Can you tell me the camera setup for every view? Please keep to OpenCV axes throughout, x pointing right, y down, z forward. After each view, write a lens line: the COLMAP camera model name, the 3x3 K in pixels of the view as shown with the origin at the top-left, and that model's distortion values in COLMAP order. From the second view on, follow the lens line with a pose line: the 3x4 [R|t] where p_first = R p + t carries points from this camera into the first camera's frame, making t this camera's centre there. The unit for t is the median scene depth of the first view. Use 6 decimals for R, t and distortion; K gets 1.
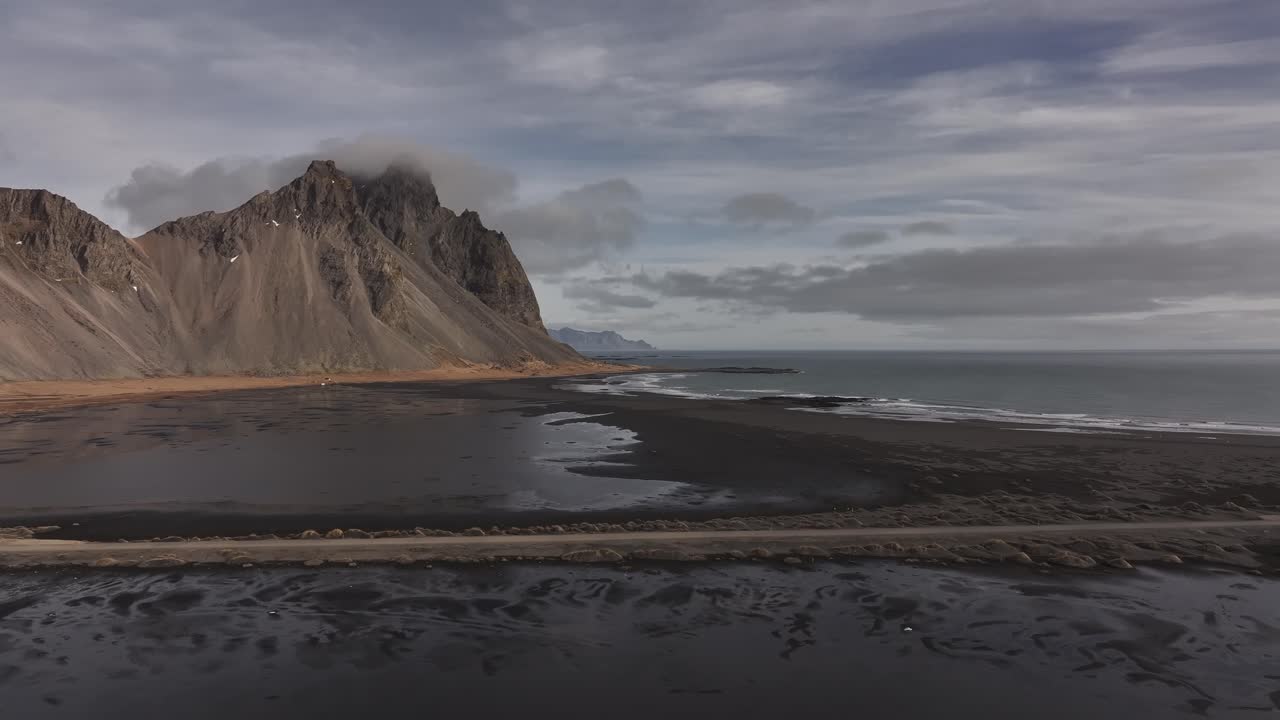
lens RADIAL K [[889.9, 0, 645.6], [0, 889.9, 359.7], [0, 0, 1]] dist [0.007438, 0.005698]
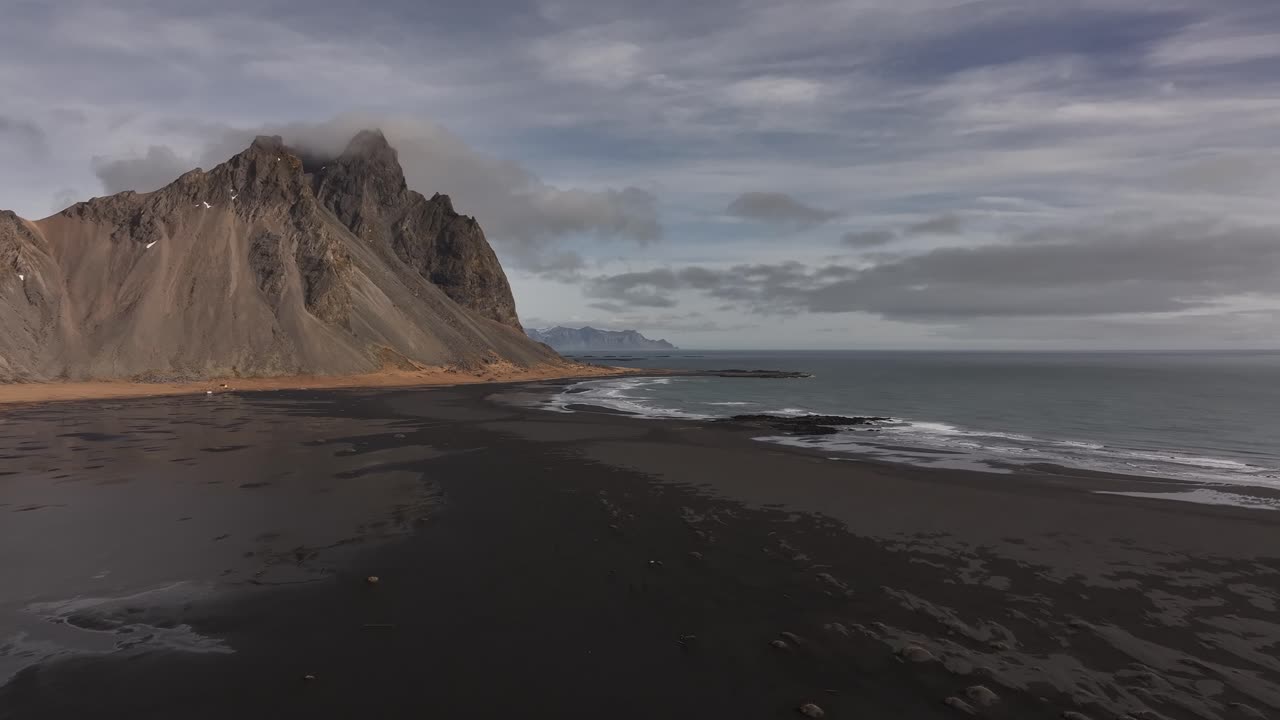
lens RADIAL K [[896.7, 0, 640.0], [0, 896.7, 360.0], [0, 0, 1]] dist [0.016976, -0.001348]
pose [[0.999277, 0.002222, -0.037951, 0.044285], [-0.002199, 0.999997, 0.000659, -0.002324], [0.037953, -0.000575, 0.999279, 0.131426]]
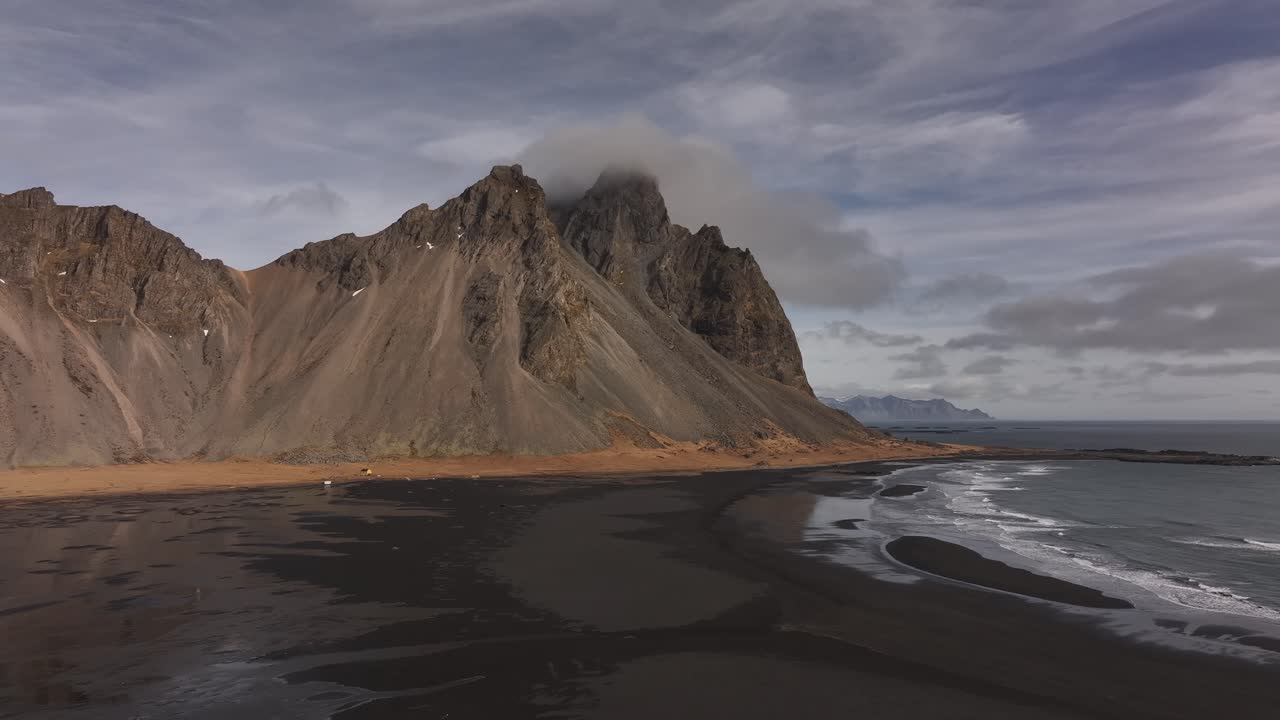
lens RADIAL K [[889.9, 0, 645.6], [0, 889.9, 359.7], [0, 0, 1]] dist [0.007438, 0.005698]
pose [[0.935567, -0.022004, -0.352462, 0.006880], [-0.005662, 0.996994, -0.077271, -0.004121], [0.353103, 0.074288, 0.932631, 0.386401]]
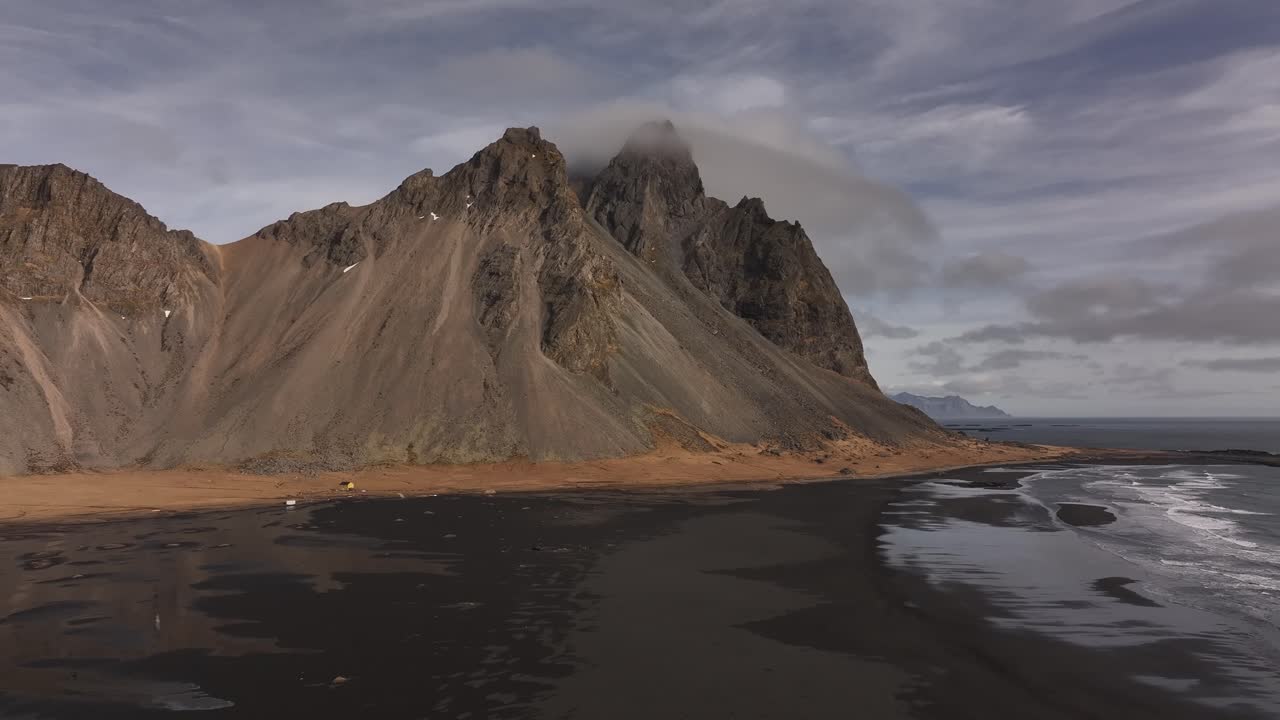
lens RADIAL K [[889.9, 0, 645.6], [0, 889.9, 359.7], [0, 0, 1]] dist [0.007438, 0.005698]
pose [[0.932067, -0.022787, -0.361568, -0.047869], [-0.004538, 0.997207, -0.074546, -0.004804], [0.362257, 0.071123, 0.929361, 0.472046]]
